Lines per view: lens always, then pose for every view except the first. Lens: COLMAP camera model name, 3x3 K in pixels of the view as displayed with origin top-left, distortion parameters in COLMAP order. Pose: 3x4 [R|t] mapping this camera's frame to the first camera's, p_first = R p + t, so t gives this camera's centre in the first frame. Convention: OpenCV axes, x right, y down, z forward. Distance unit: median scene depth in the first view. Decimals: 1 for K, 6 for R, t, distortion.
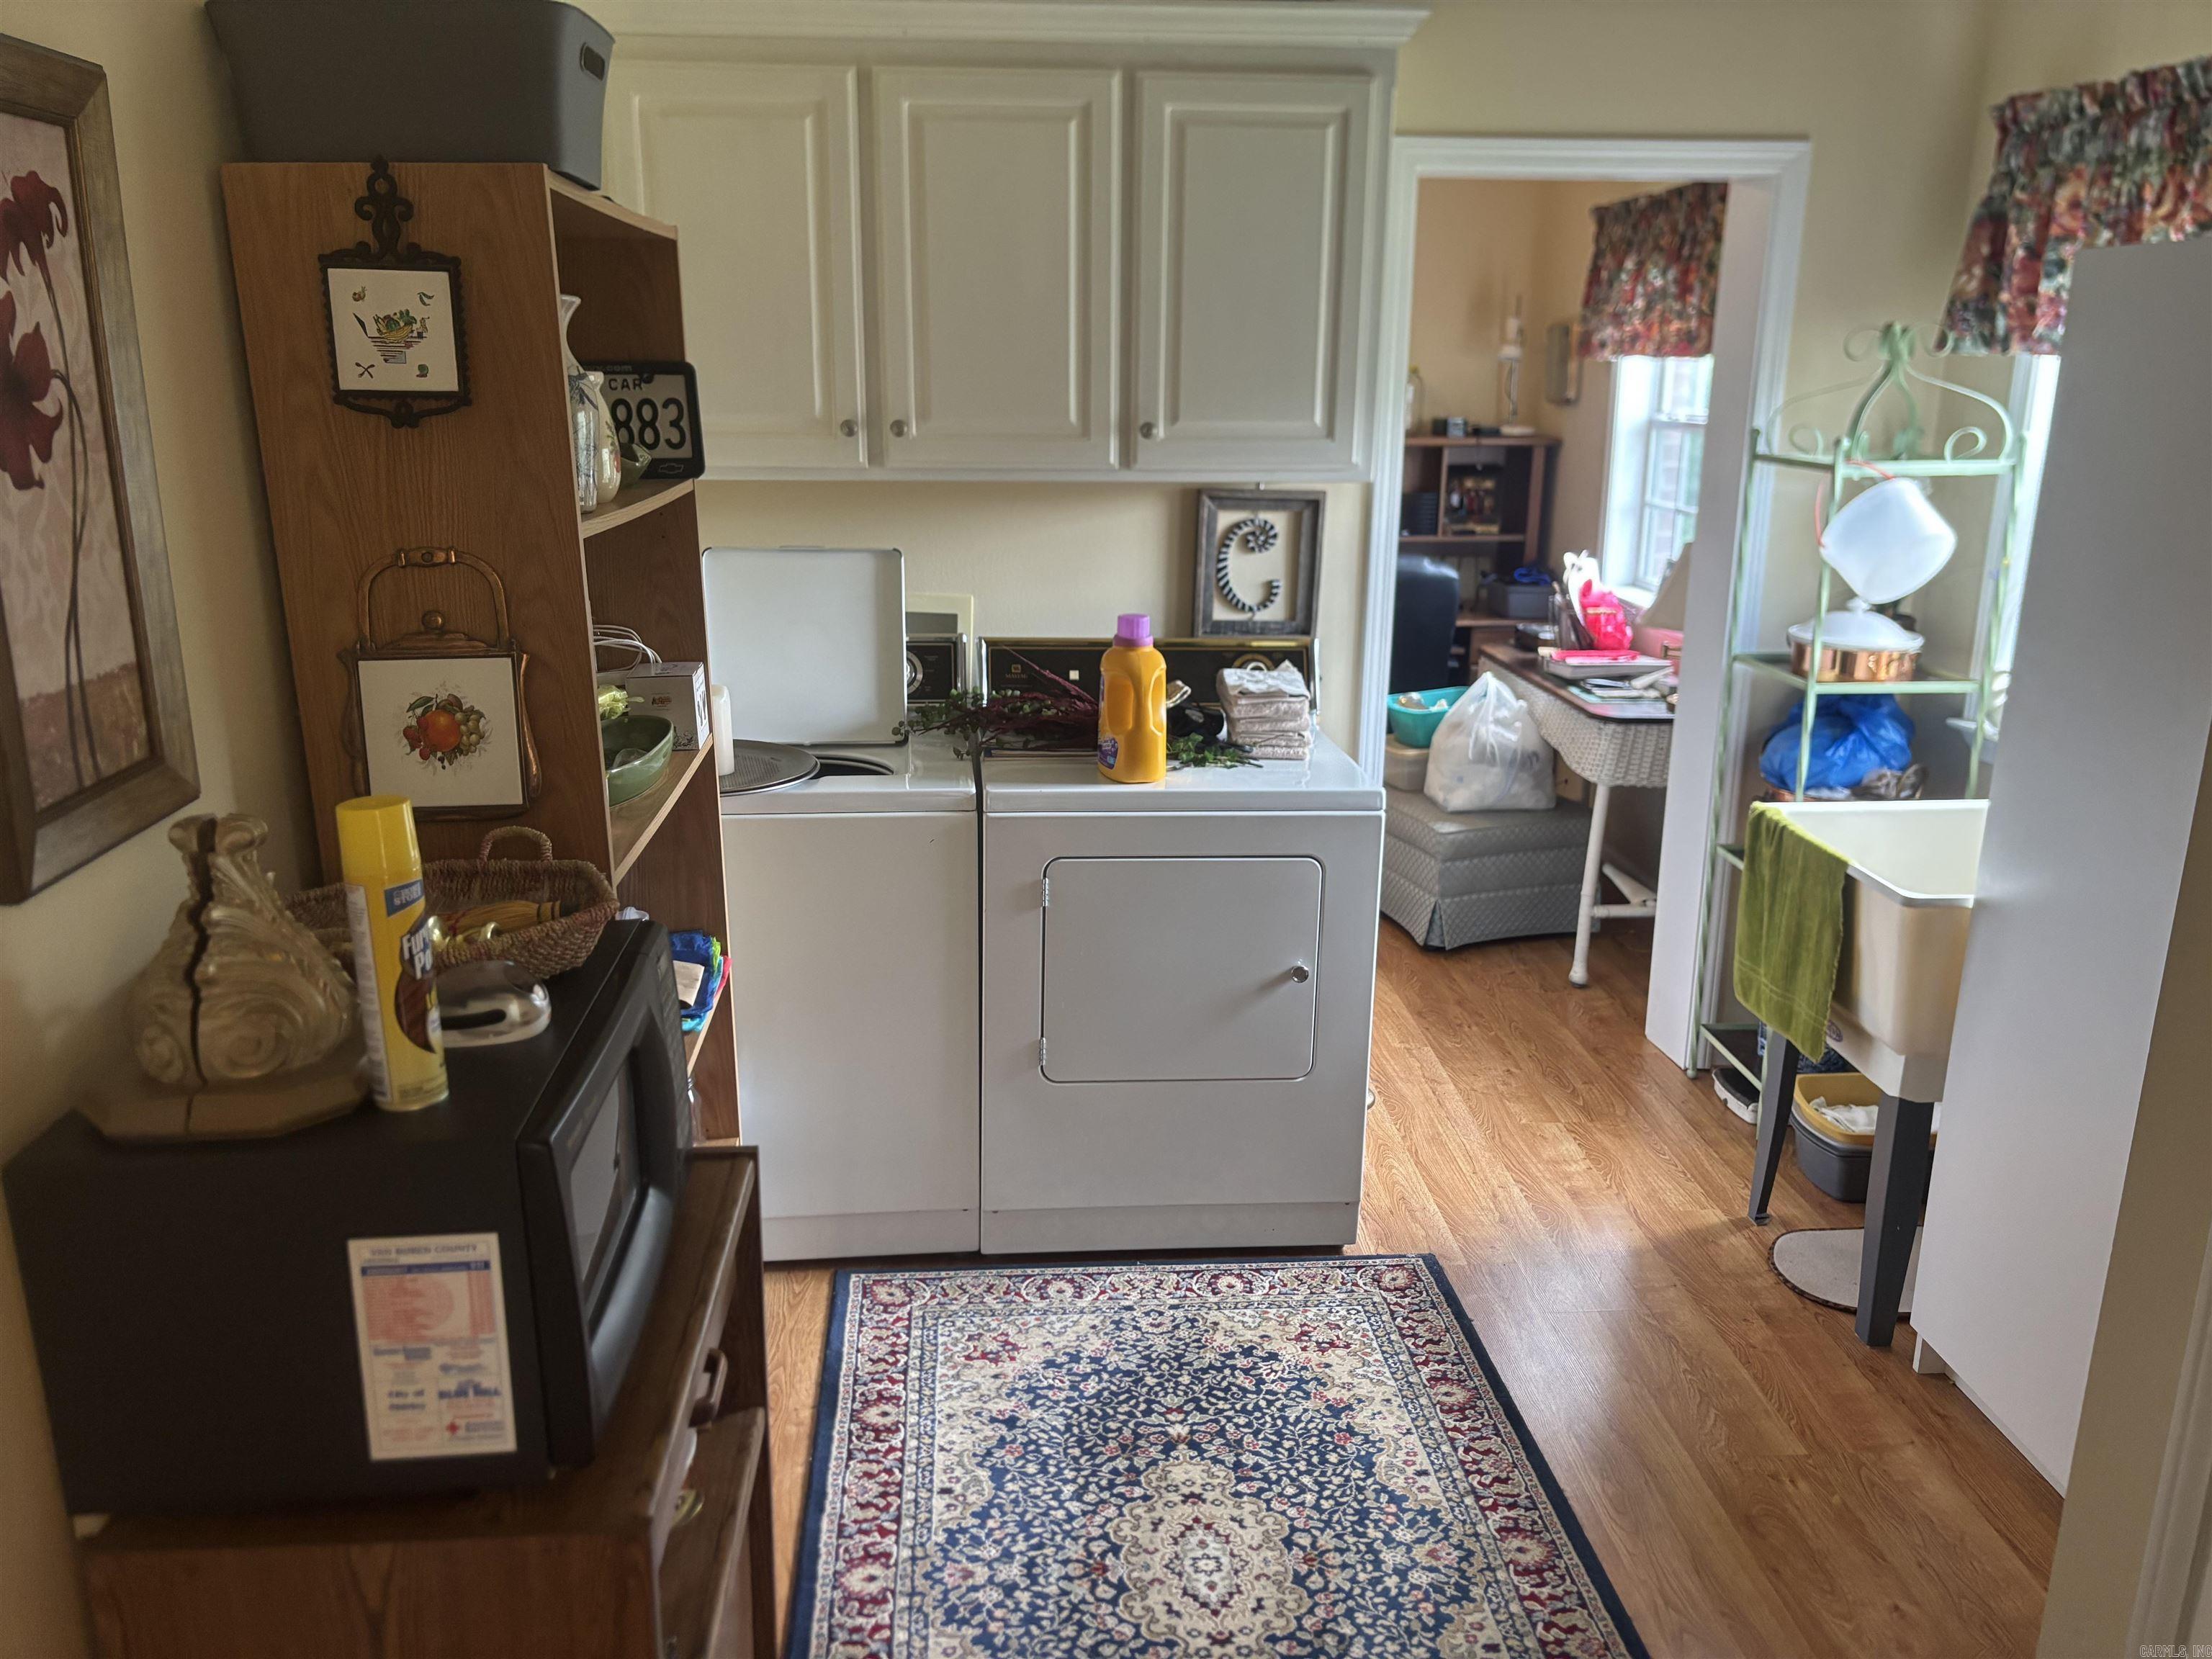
lens RADIAL K [[1674.1, 0, 1095.3], [0, 1674.1, 828.0], [0, 0, 1]] dist [0.037343, -0.030026]
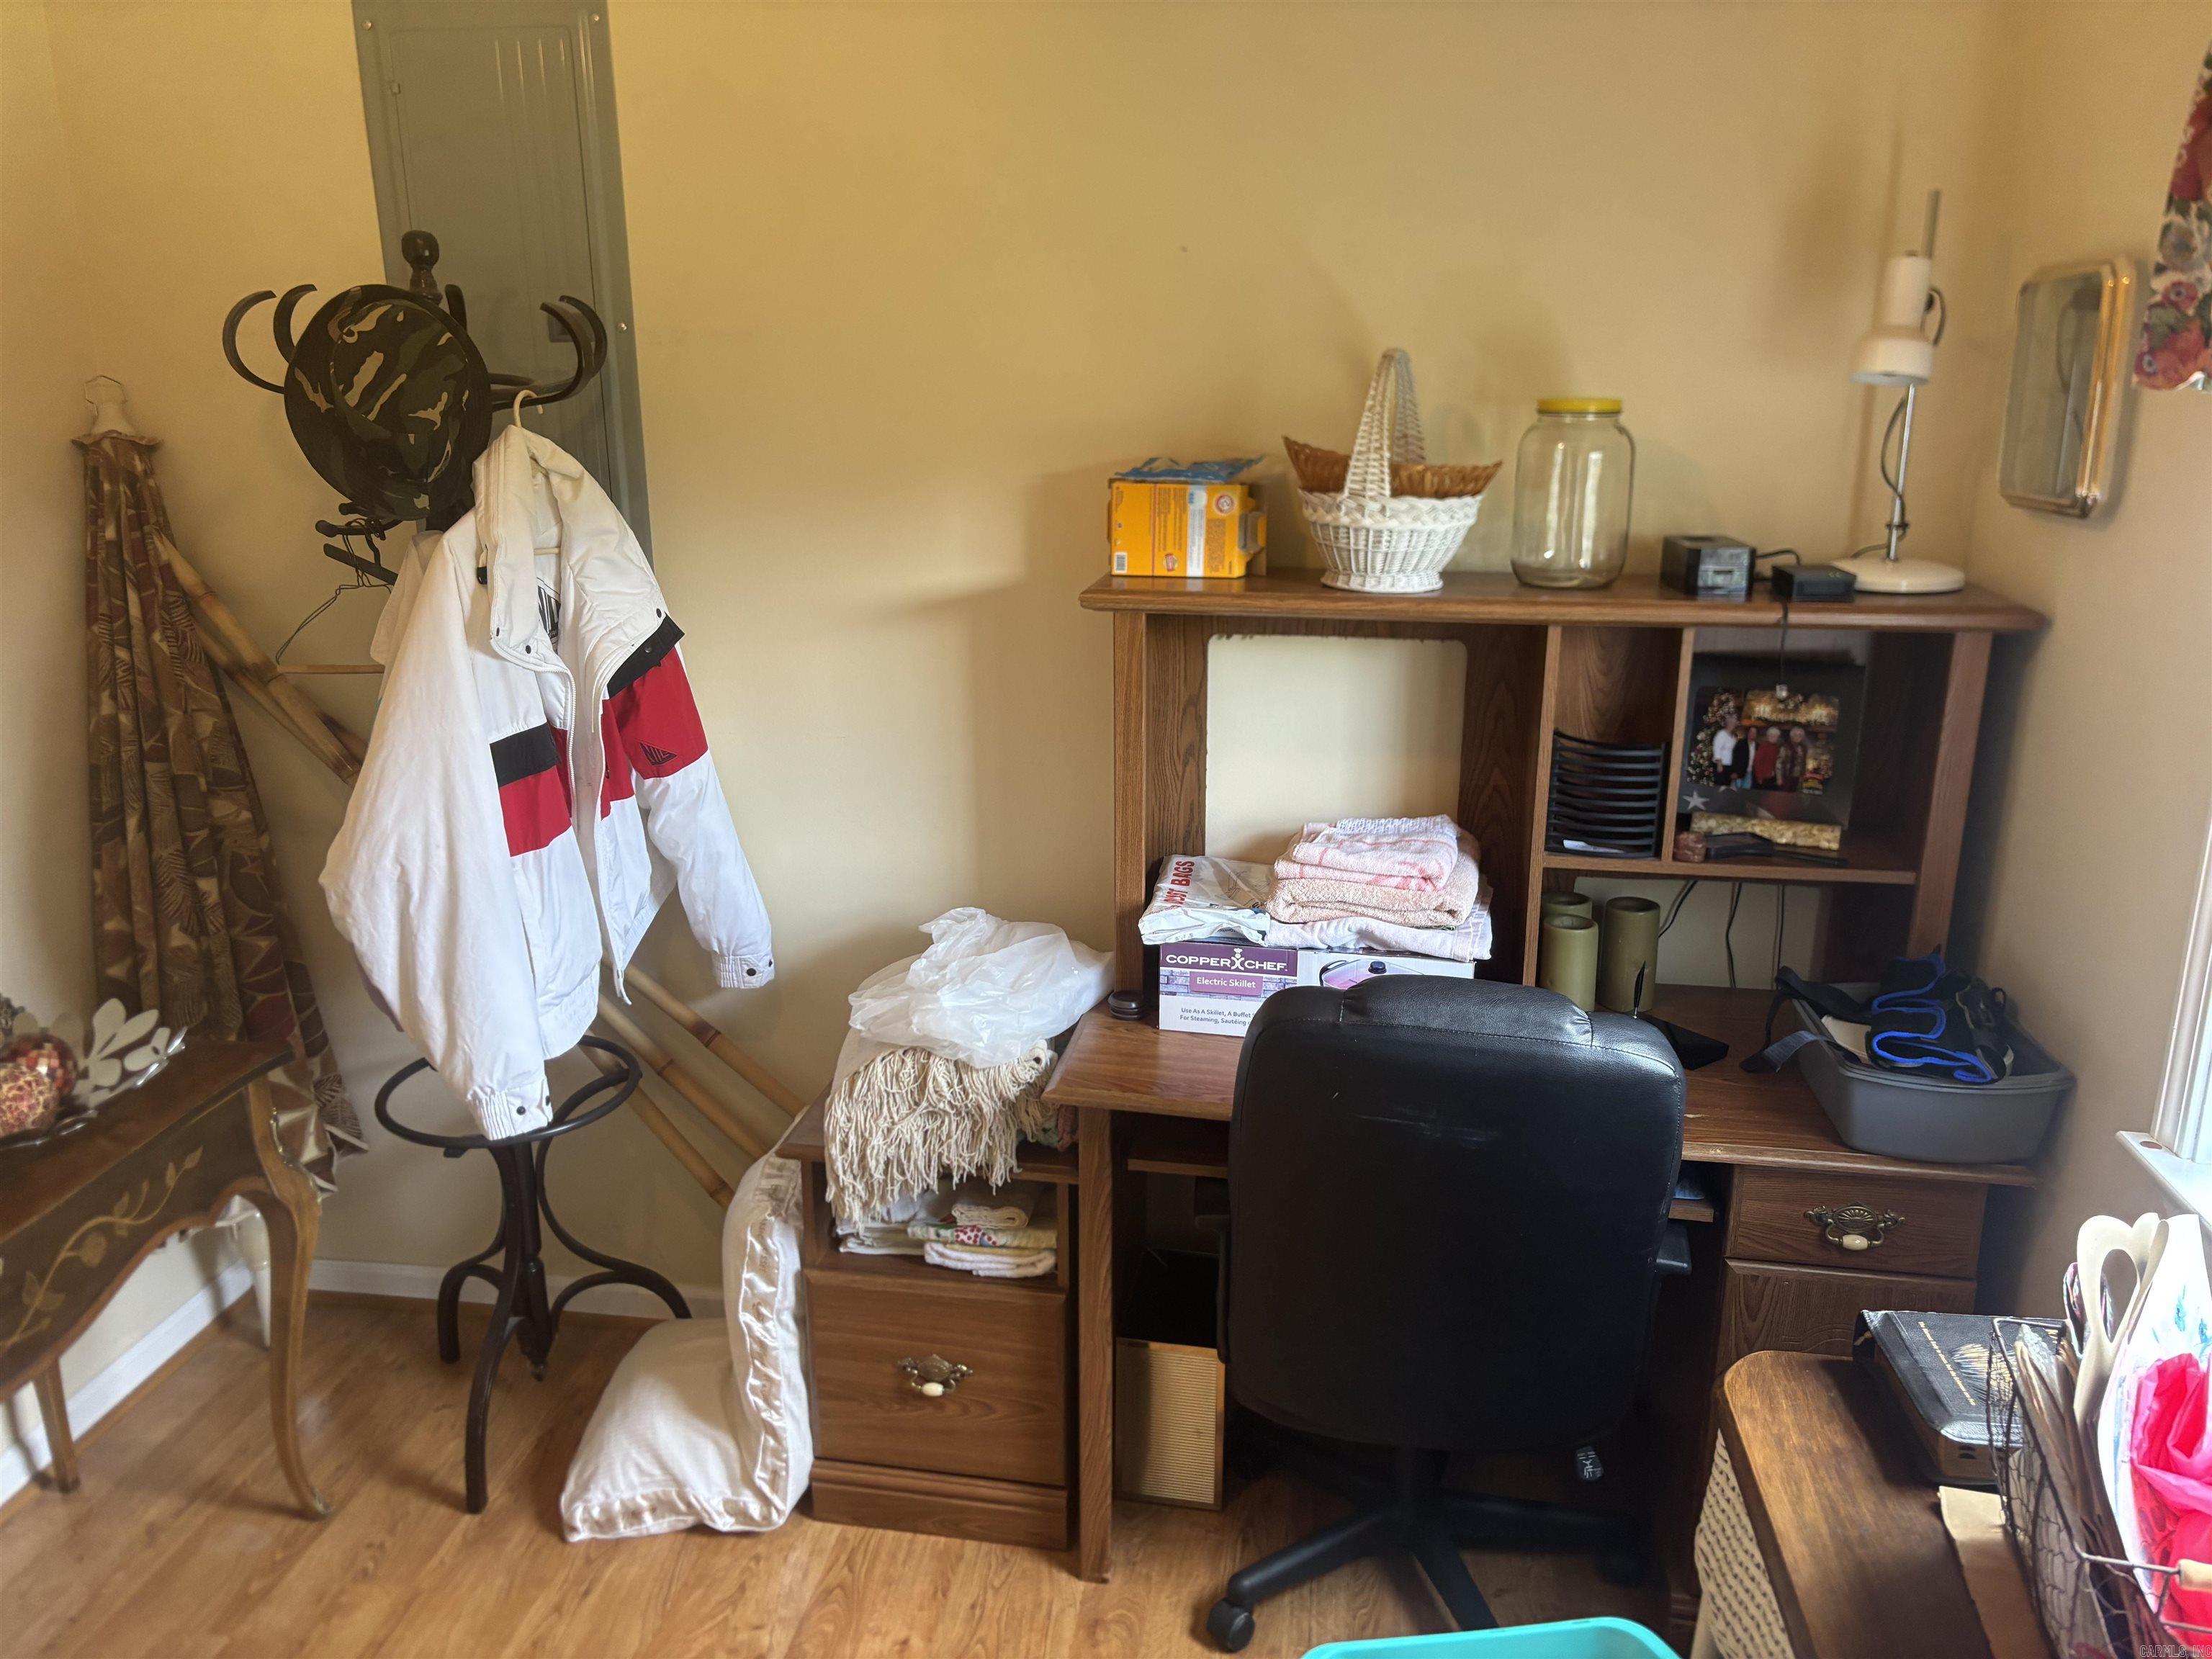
lens RADIAL K [[1674.1, 0, 1095.3], [0, 1674.1, 828.0], [0, 0, 1]] dist [0.037343, -0.030026]
pose [[0.978144, 0.050998, -0.201576, 0.157247], [-0.051706, 0.998661, 0.001755, -0.175517], [0.201395, 0.008706, 0.979471, 0.615154]]
